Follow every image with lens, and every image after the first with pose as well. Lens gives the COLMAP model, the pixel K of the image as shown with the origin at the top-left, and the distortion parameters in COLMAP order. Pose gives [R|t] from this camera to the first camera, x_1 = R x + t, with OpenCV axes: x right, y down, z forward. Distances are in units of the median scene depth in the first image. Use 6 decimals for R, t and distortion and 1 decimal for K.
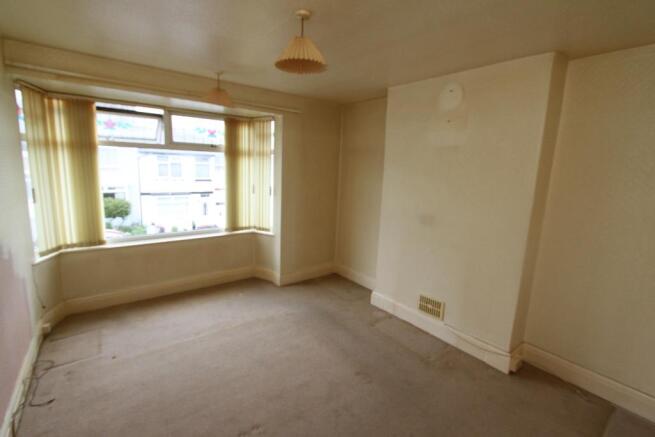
lens RADIAL K [[305.7, 0, 322.7], [0, 305.7, 216.3], [0, 0, 1]] dist [0.002554, 0.001287]
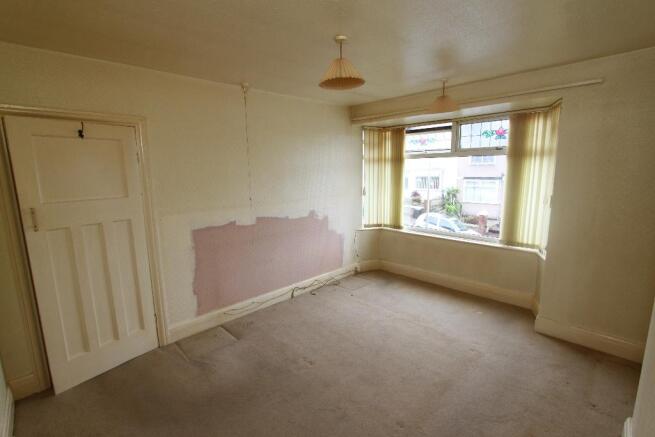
lens RADIAL K [[305.7, 0, 327.7], [0, 305.7, 216.7], [0, 0, 1]] dist [0.002554, 0.001287]
pose [[0.131286, 0.119415, -0.984126, 0.631949], [-0.141100, 0.984863, 0.100681, -0.059651], [0.981252, 0.125642, 0.146148, 0.481650]]
